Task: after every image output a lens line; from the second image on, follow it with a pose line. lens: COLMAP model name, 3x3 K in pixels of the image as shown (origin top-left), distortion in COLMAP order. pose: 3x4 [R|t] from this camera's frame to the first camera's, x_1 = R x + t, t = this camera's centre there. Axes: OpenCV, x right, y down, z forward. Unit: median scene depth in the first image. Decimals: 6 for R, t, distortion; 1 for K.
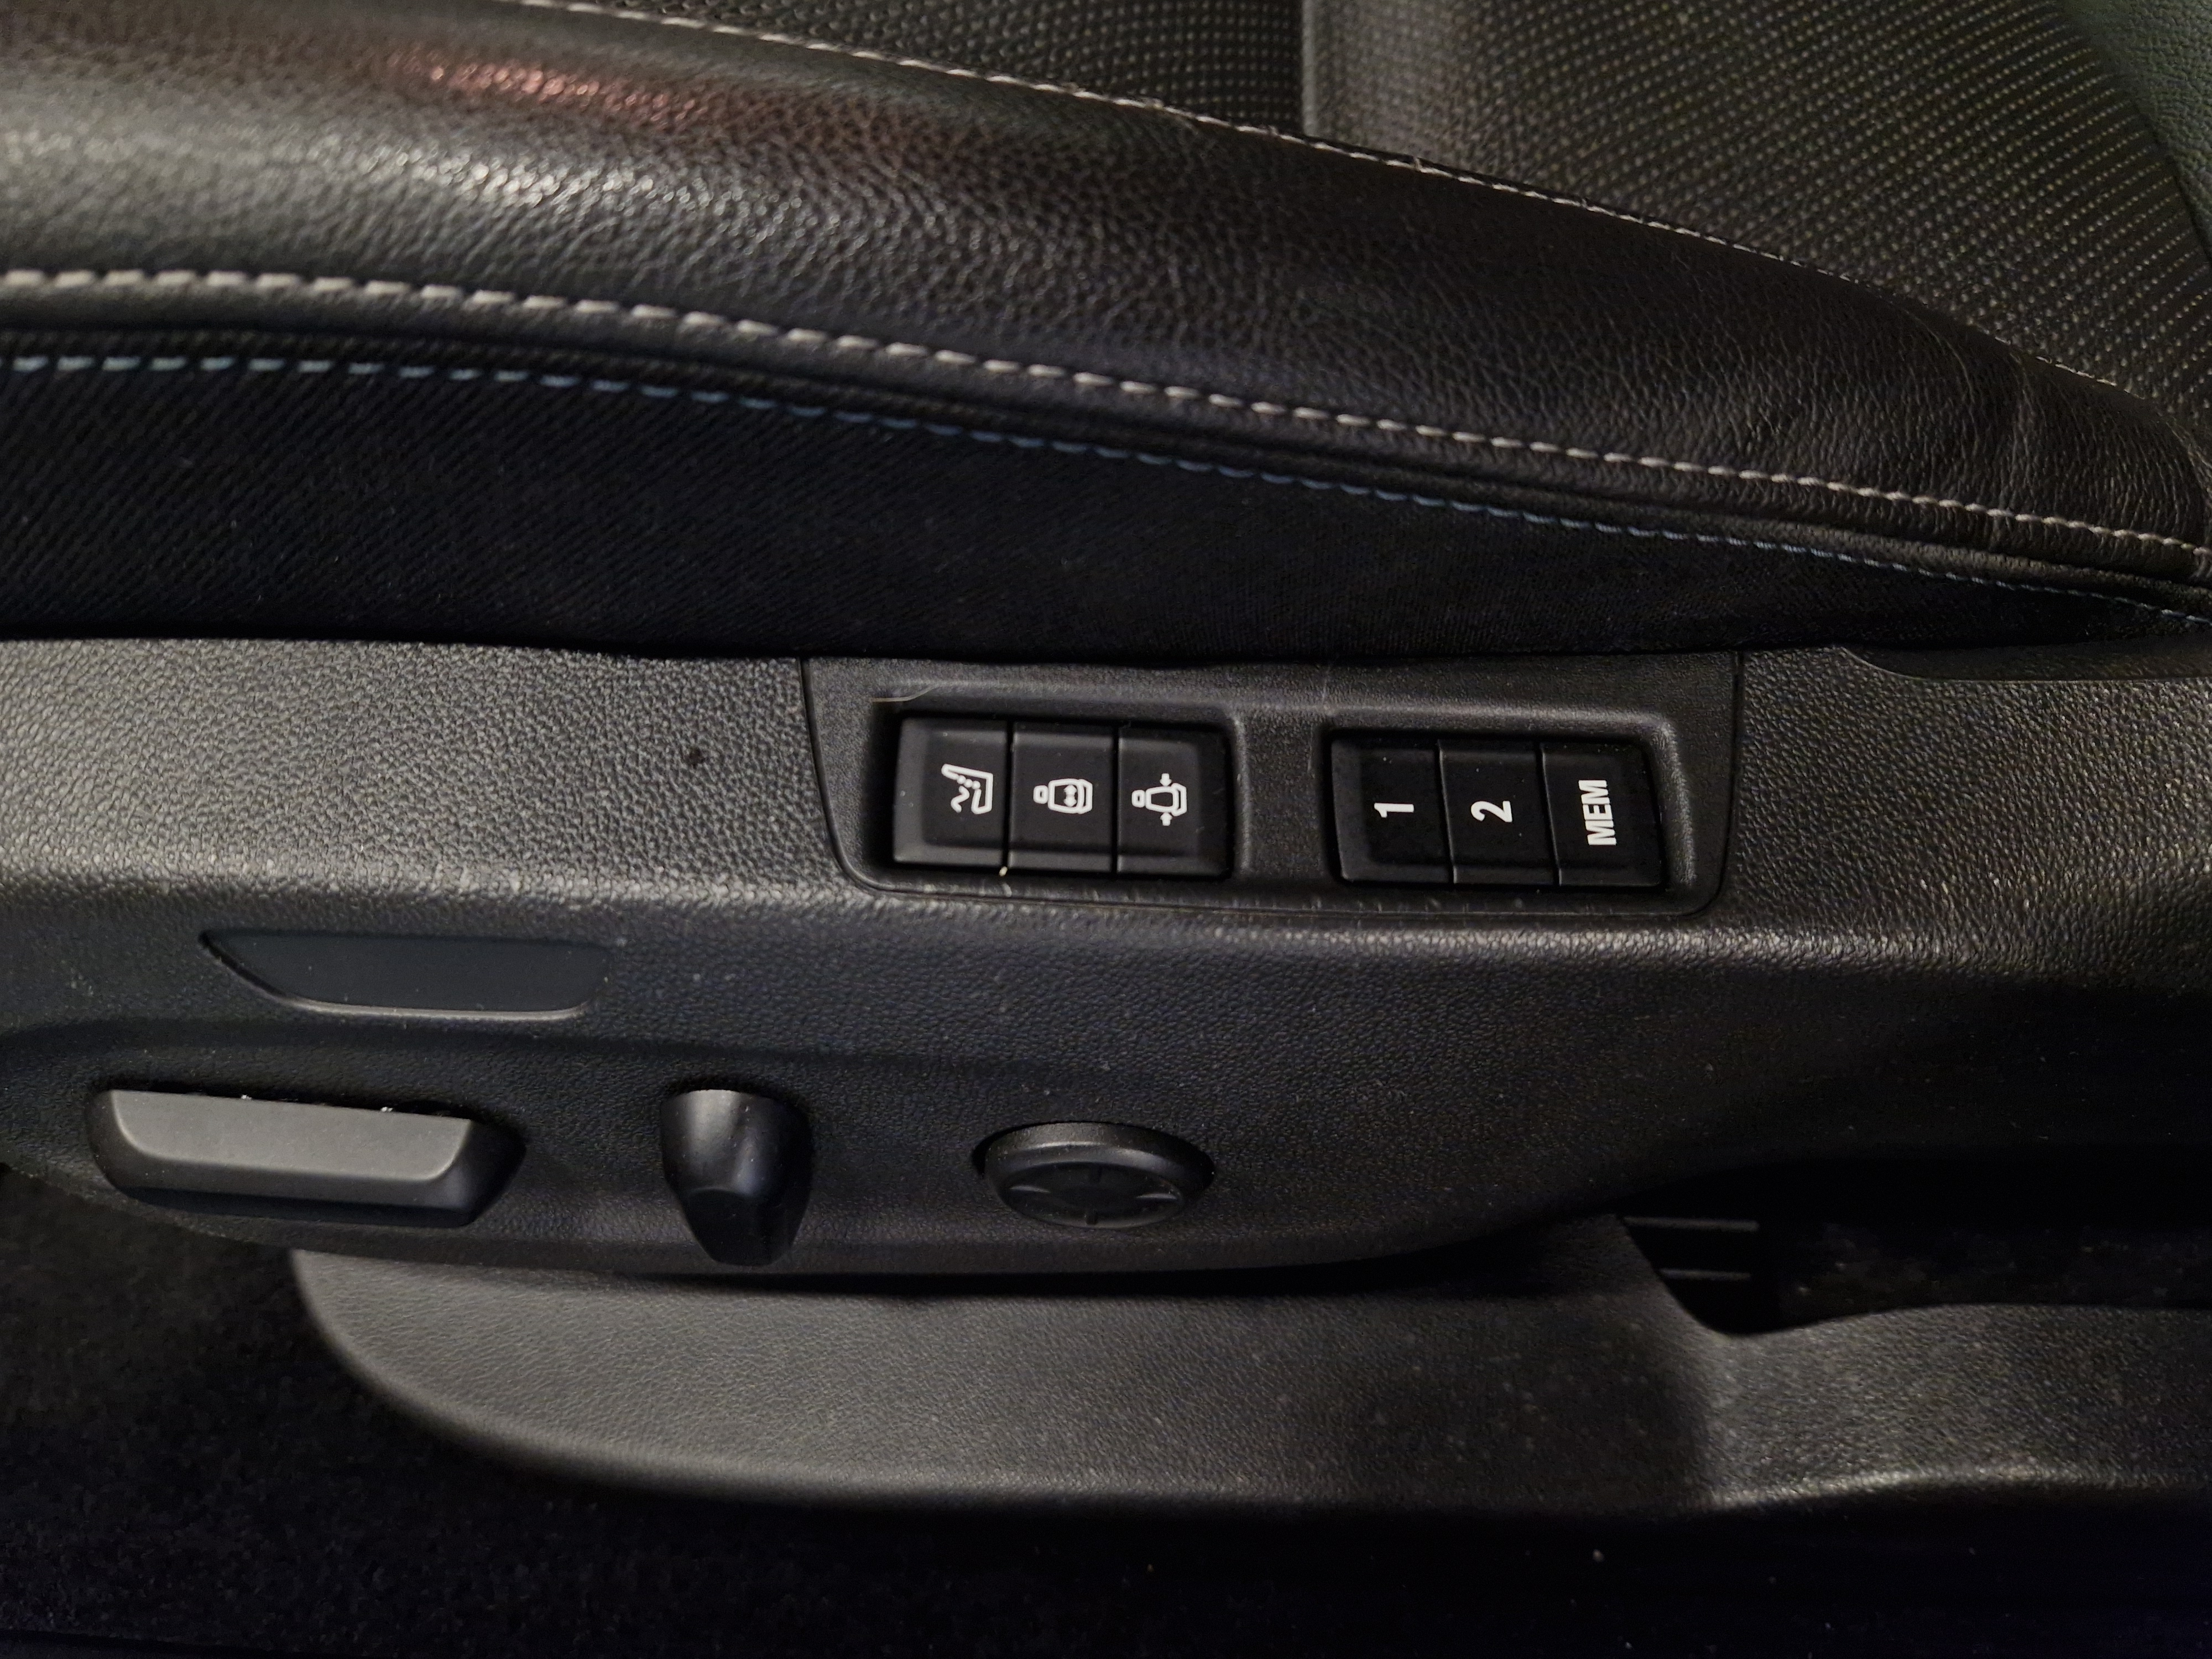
lens RADIAL K [[1535.4, 0, 1106.0], [0, 1535.4, 829.5], [0, 0, 1]] dist [0.021300, -0.004242]
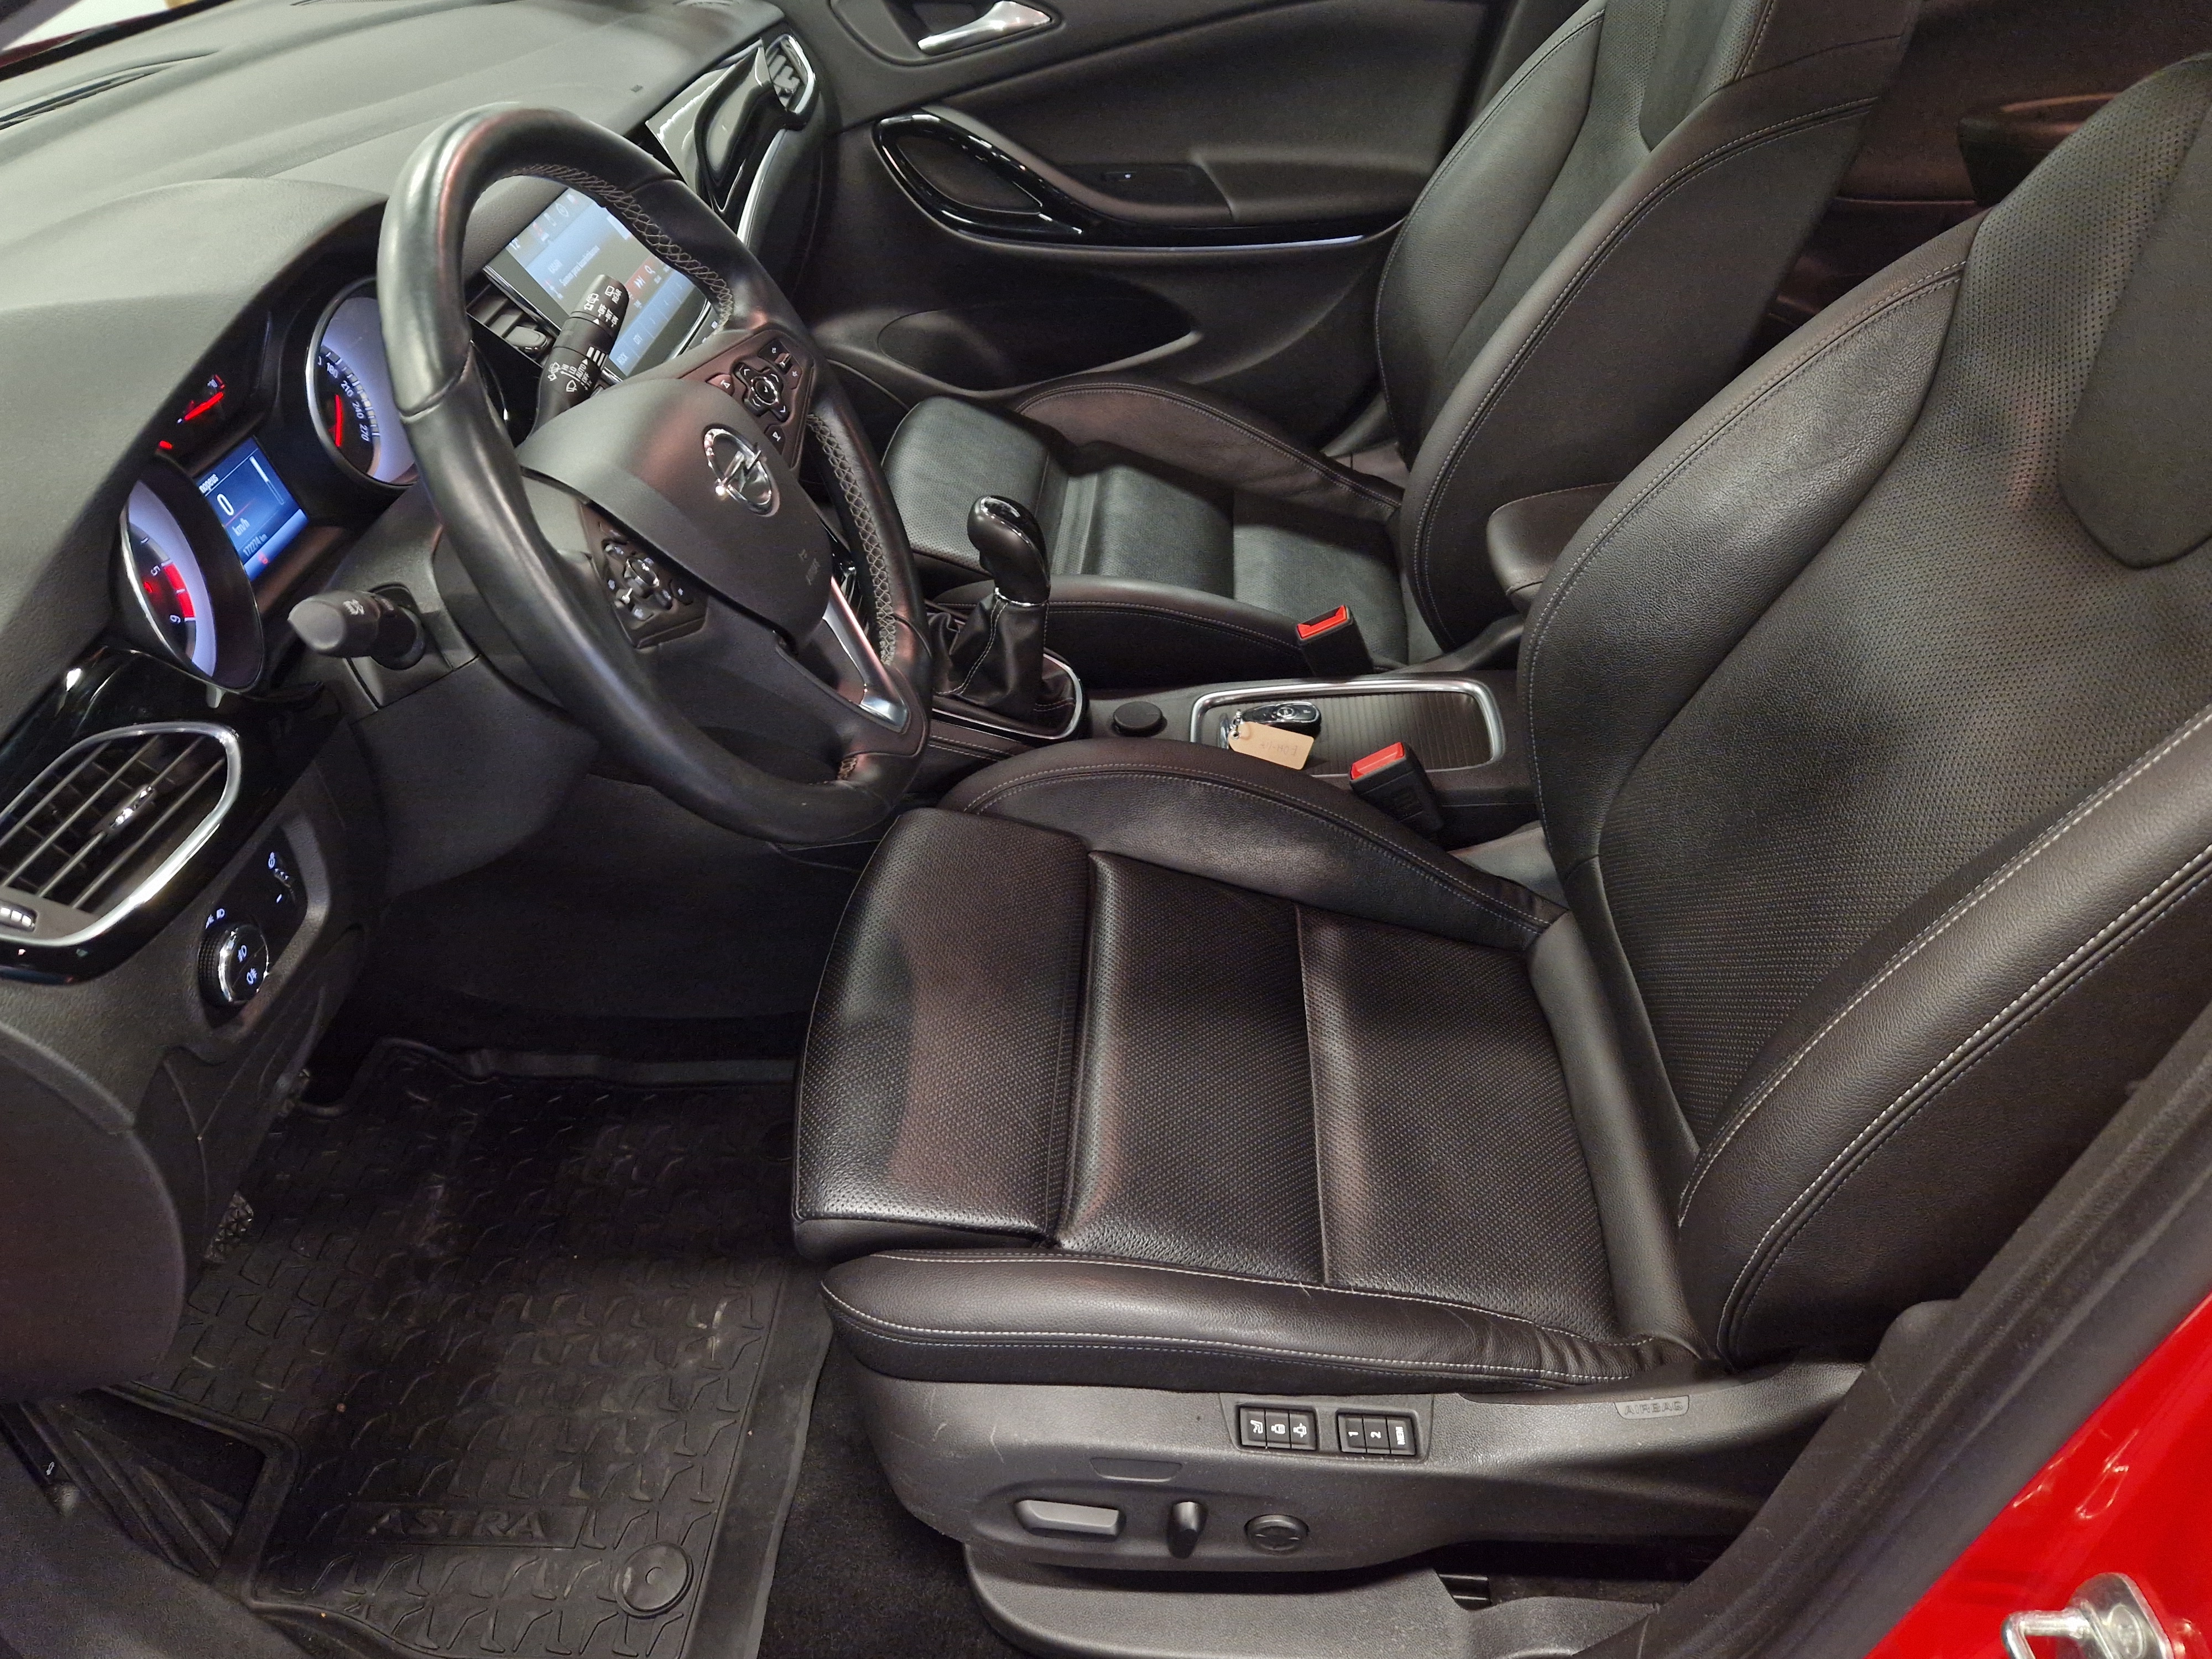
lens RADIAL K [[1512.2, 0, 1107.5], [0, 1512.2, 804.2], [0, 0, 1]] dist [0.002968, -0.003555]
pose [[0.998814, 0.038228, 0.030148, -0.704428], [-0.026014, 0.942489, -0.333222, -0.247714], [-0.041153, 0.332043, 0.942366, -3.596367]]
